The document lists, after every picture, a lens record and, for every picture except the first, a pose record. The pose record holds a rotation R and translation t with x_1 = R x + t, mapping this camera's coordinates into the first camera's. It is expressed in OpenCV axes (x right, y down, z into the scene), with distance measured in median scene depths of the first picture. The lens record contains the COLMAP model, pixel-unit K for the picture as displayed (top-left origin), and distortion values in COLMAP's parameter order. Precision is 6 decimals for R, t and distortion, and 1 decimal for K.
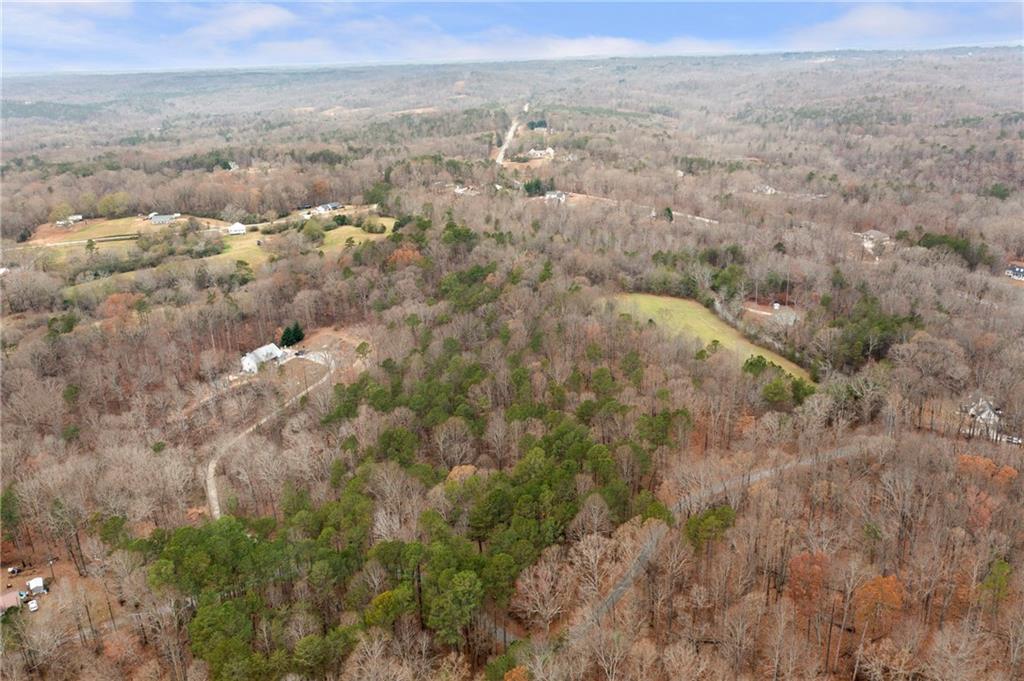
lens RADIAL K [[850.4, 0, 512.0], [0, 850.4, 340.5], [0, 0, 1]] dist [0.006560, 0.006632]
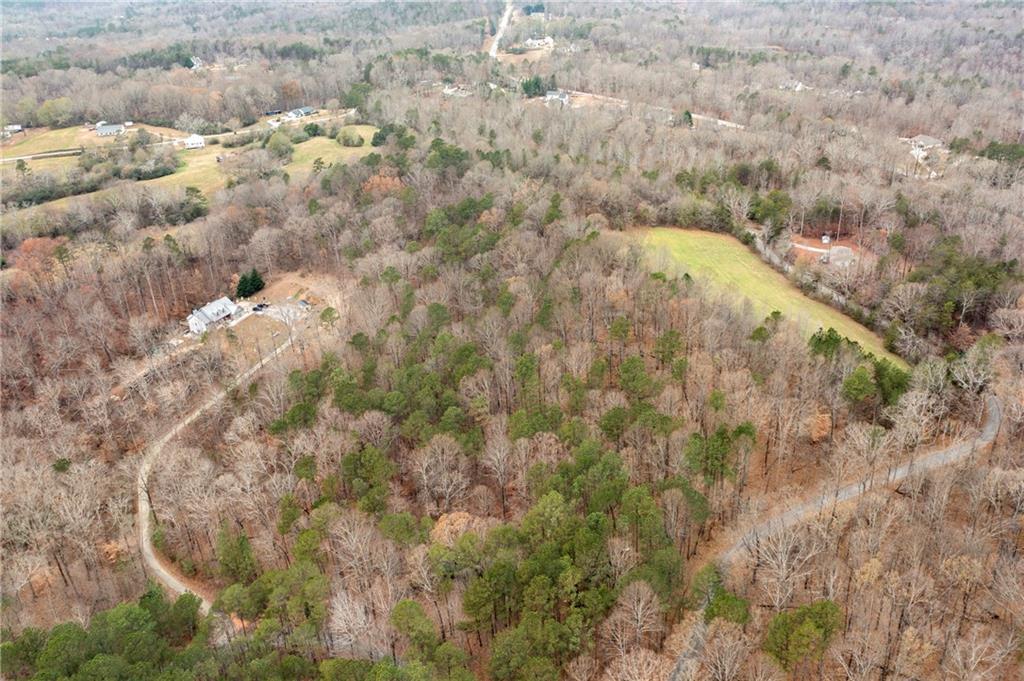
lens RADIAL K [[850.4, 0, 512.0], [0, 850.4, 340.5], [0, 0, 1]] dist [0.006560, 0.006632]
pose [[0.999918, -0.012354, 0.003405, -0.003341], [0.011824, 0.991900, 0.126473, -0.045833], [-0.004940, -0.126423, 0.991964, 0.136810]]
